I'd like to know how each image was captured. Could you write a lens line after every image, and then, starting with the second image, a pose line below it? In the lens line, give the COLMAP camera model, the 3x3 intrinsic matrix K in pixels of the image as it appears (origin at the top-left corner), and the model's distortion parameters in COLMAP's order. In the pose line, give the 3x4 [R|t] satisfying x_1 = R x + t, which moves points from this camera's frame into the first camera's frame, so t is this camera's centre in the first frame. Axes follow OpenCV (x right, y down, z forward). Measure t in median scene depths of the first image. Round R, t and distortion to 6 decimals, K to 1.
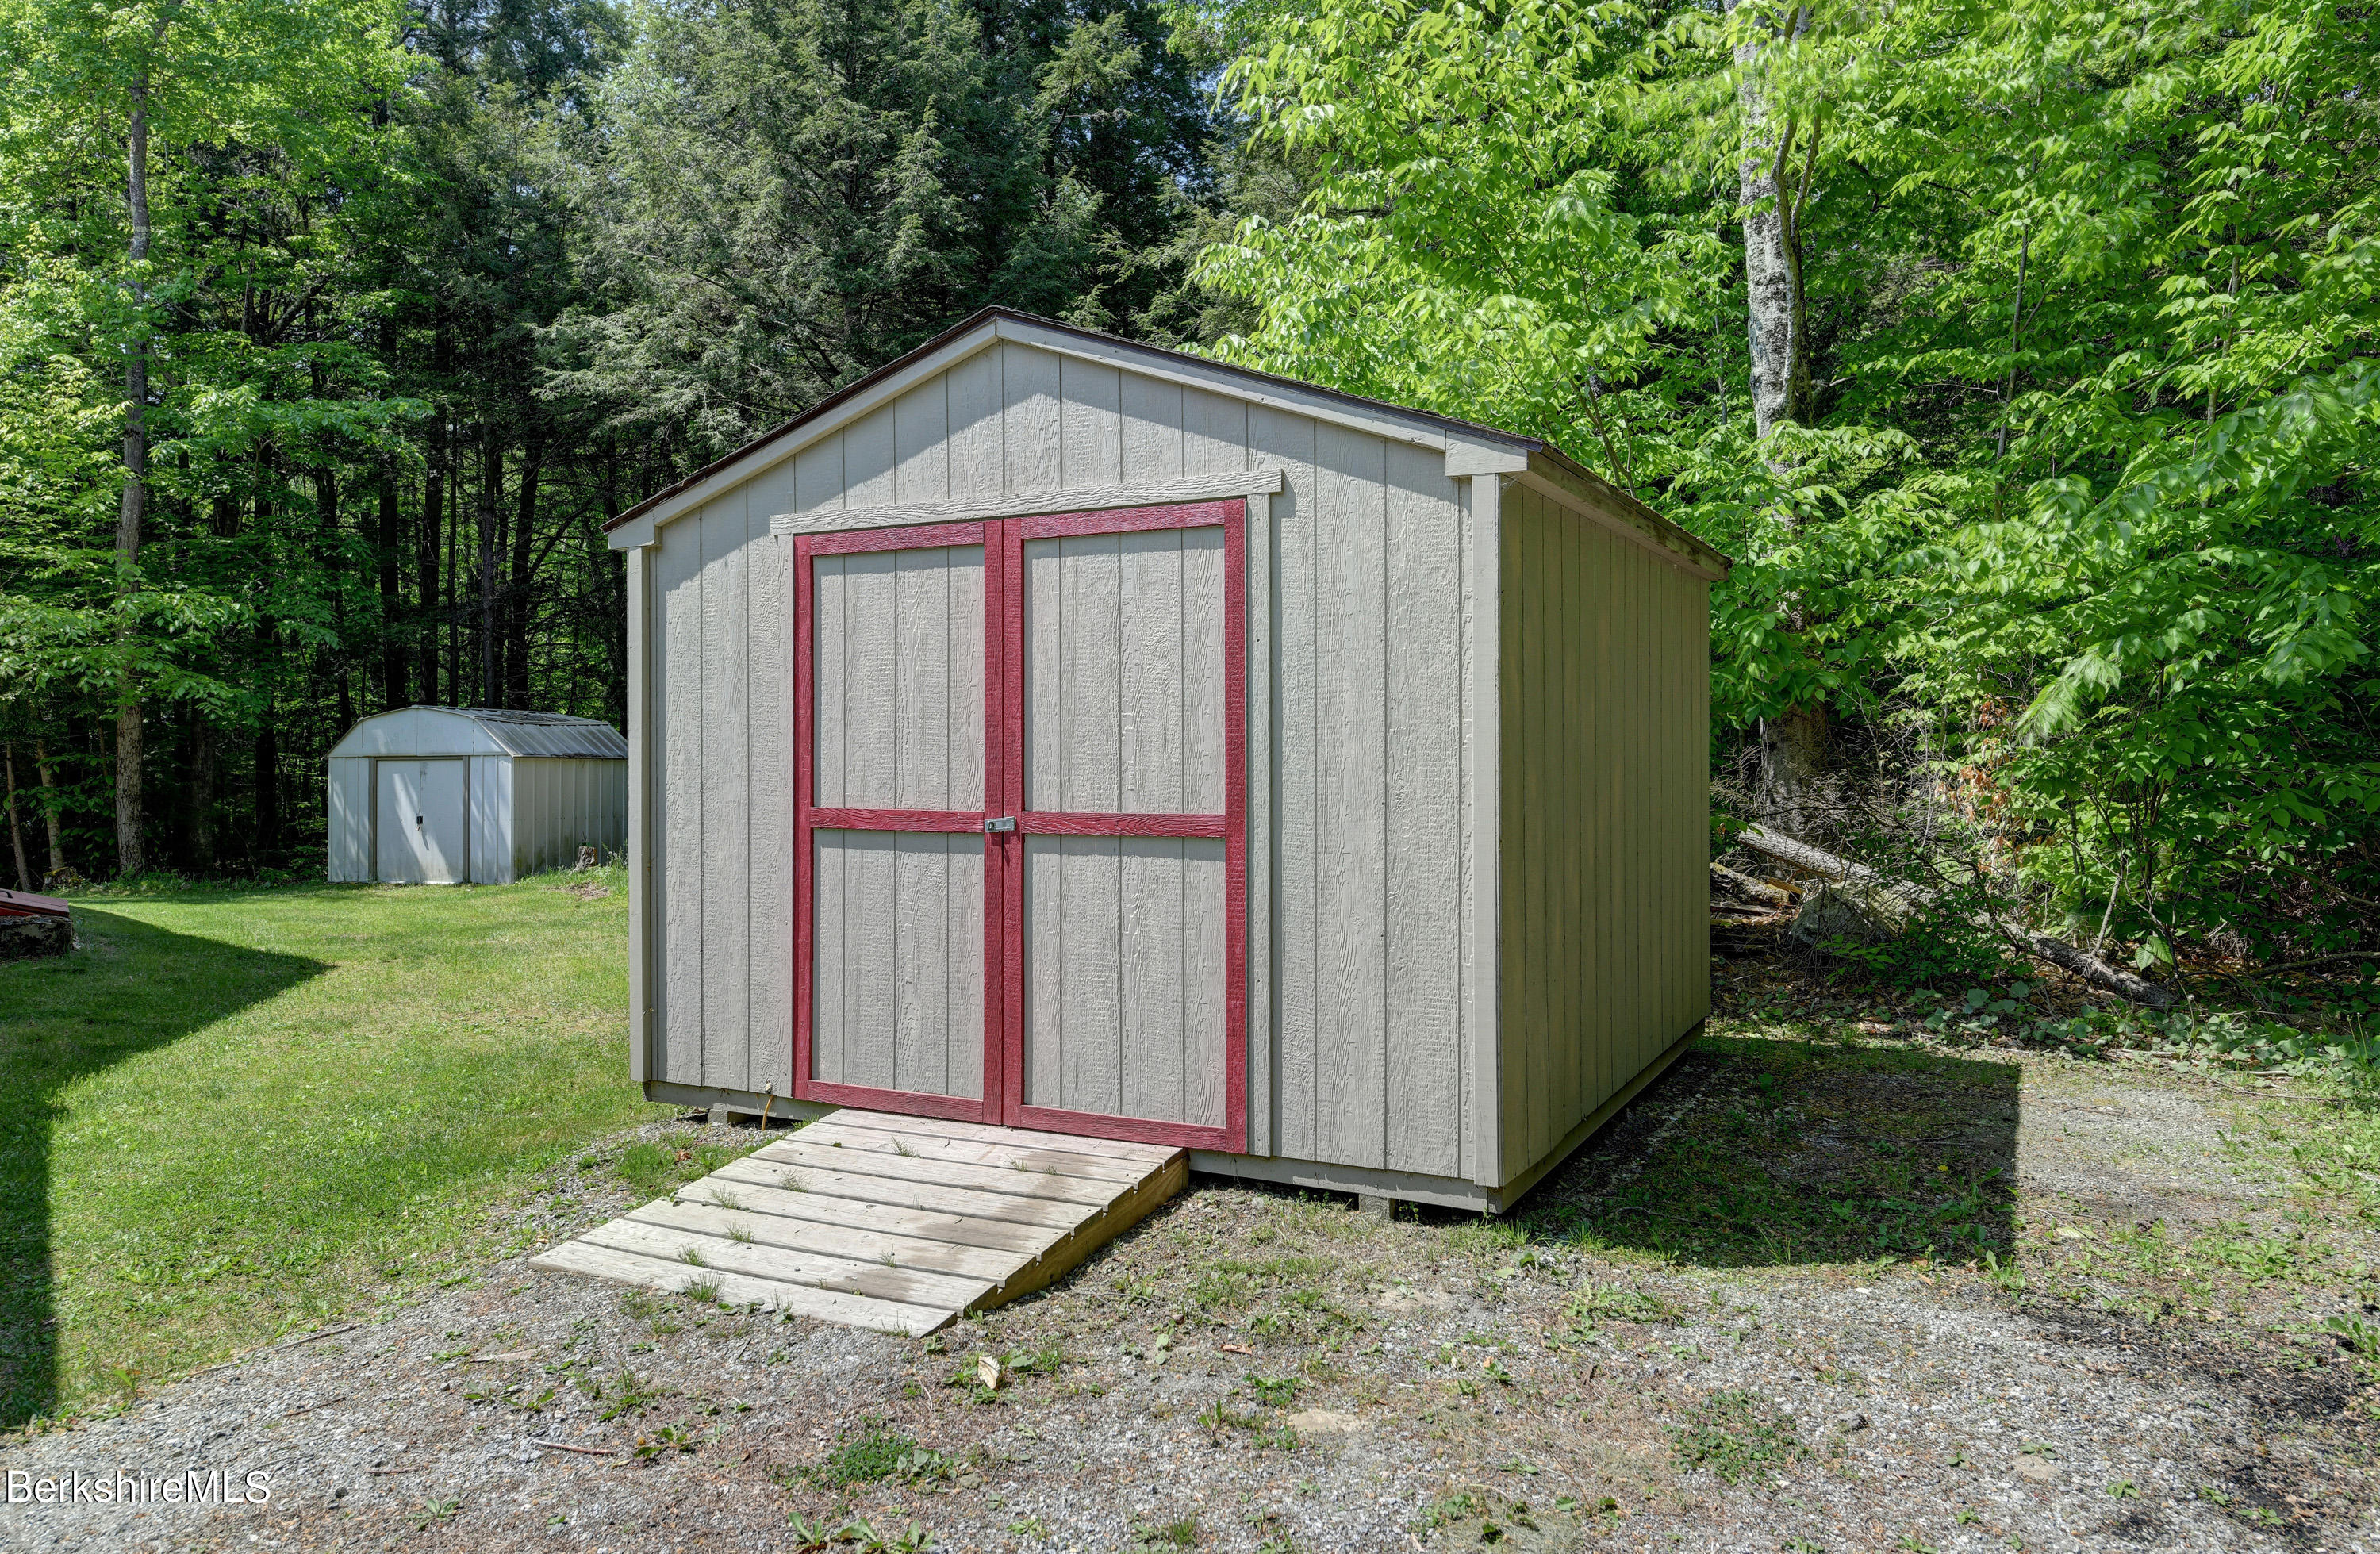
lens RADIAL K [[1640.8, 0, 1190.0], [0, 1640.8, 777.0], [0, 0, 1]] dist [-0.004875, -0.005148]
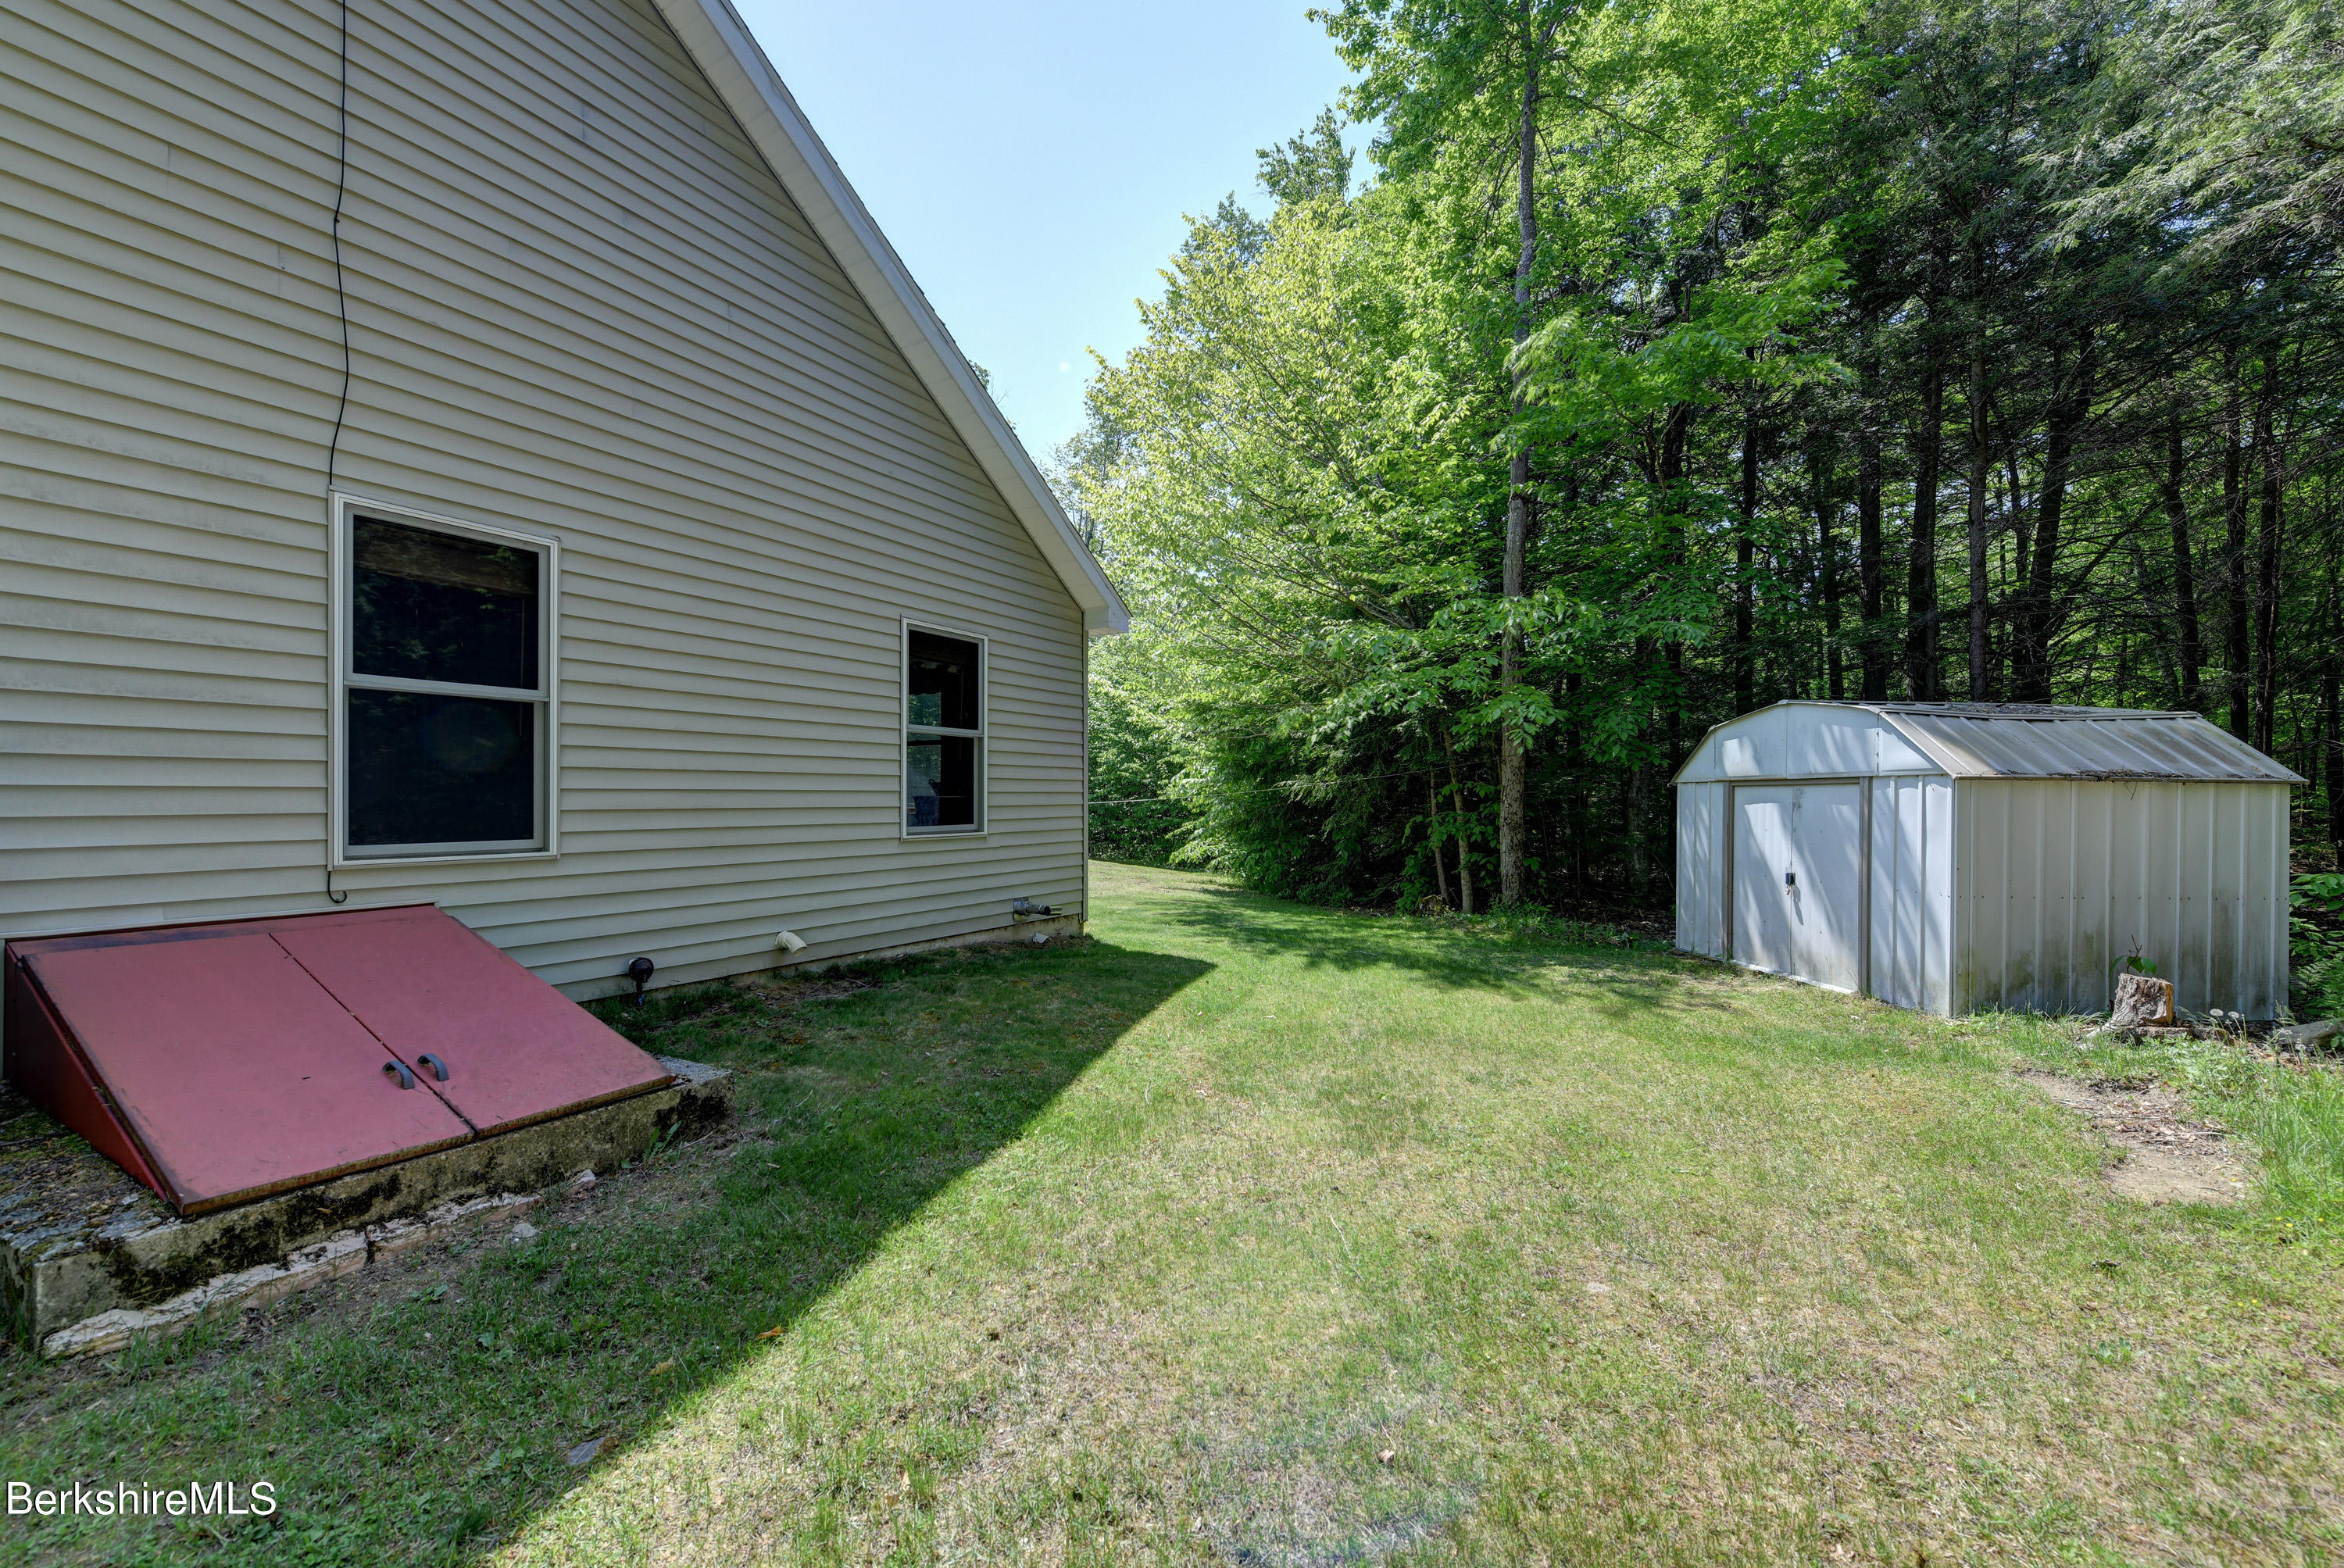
lens RADIAL K [[928.8, 0, 1172.0], [0, 928.8, 784.0], [0, 0, 1]] dist [-0.002412, -0.000352]
pose [[0.394242, -0.006842, -0.918981, -0.217350], [-0.003247, 0.999956, -0.008838, -0.006436], [0.919001, 0.006468, 0.394203, 0.595122]]
